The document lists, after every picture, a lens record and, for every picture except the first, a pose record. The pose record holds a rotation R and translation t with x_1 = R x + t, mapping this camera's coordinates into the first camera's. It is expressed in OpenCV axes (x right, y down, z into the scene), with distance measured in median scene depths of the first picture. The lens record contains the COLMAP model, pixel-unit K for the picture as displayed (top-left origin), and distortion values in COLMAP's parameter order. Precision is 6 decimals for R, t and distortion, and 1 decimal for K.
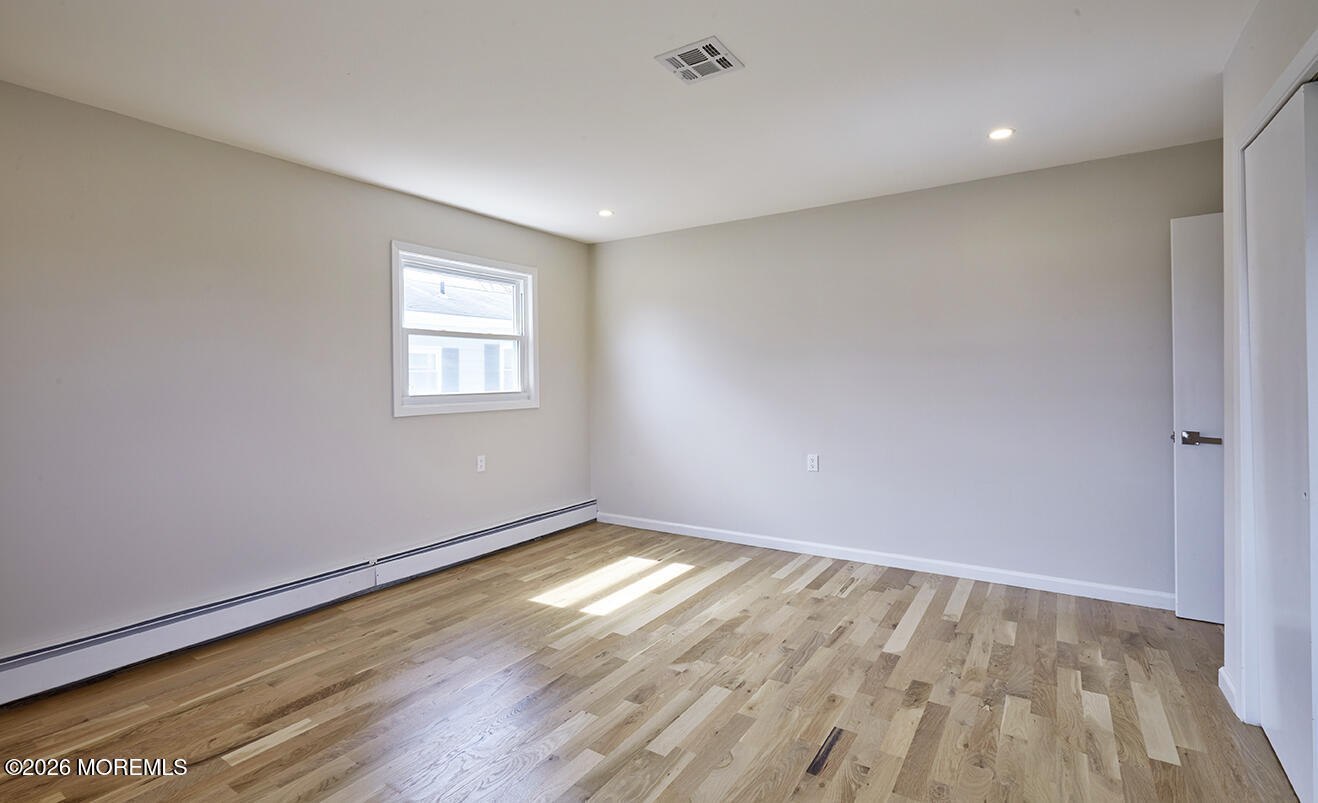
lens RADIAL K [[596.9, 0, 656.7], [0, 596.9, 381.9], [0, 0, 1]] dist [-0.004940, -0.000530]
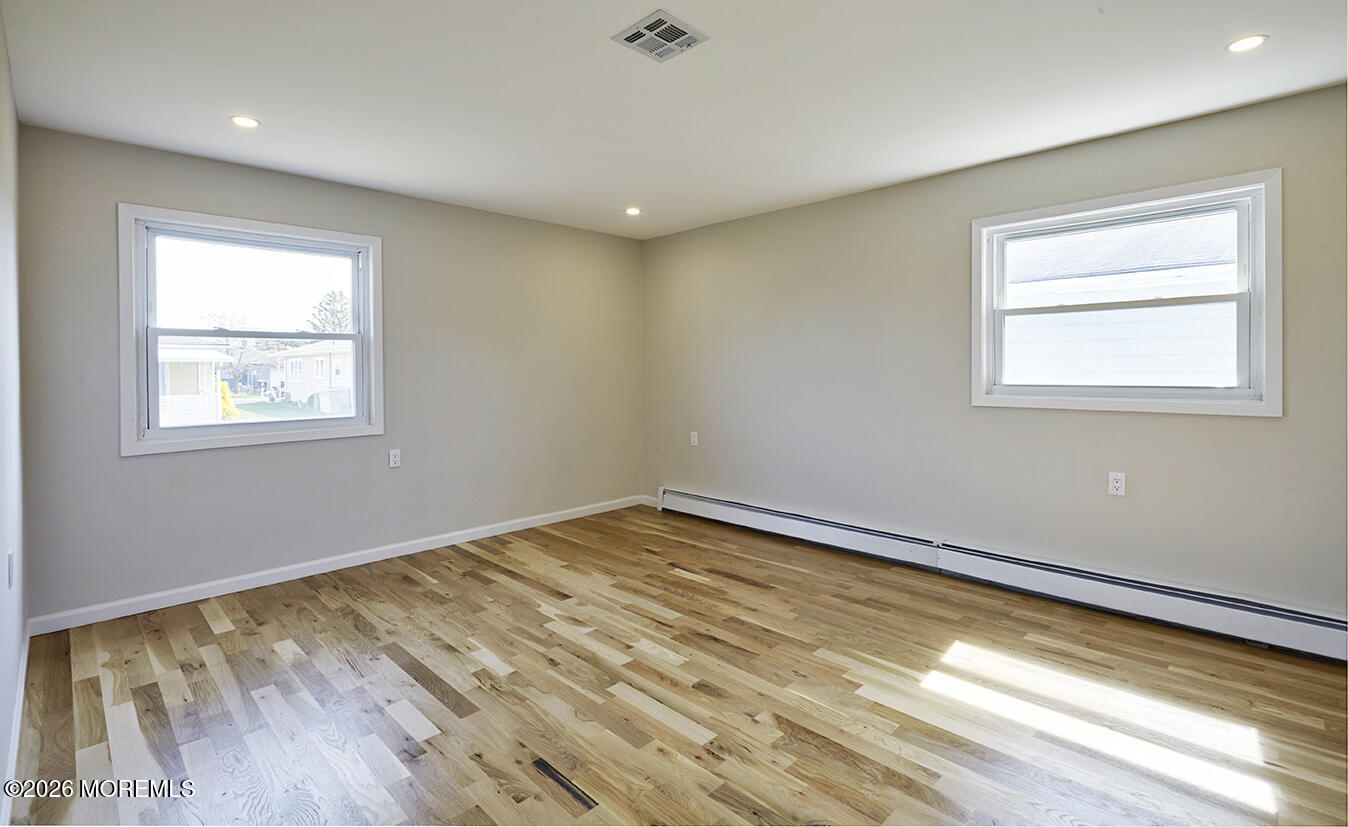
lens RADIAL K [[621.7, 0, 671.9], [0, 621.7, 371.2], [0, 0, 1]] dist [-0.000064, -0.000096]
pose [[-0.200001, 0.015924, -0.979666, 0.786194], [0.003428, 0.999873, 0.015553, -0.016698], [0.979790, -0.000247, -0.200030, 0.906930]]
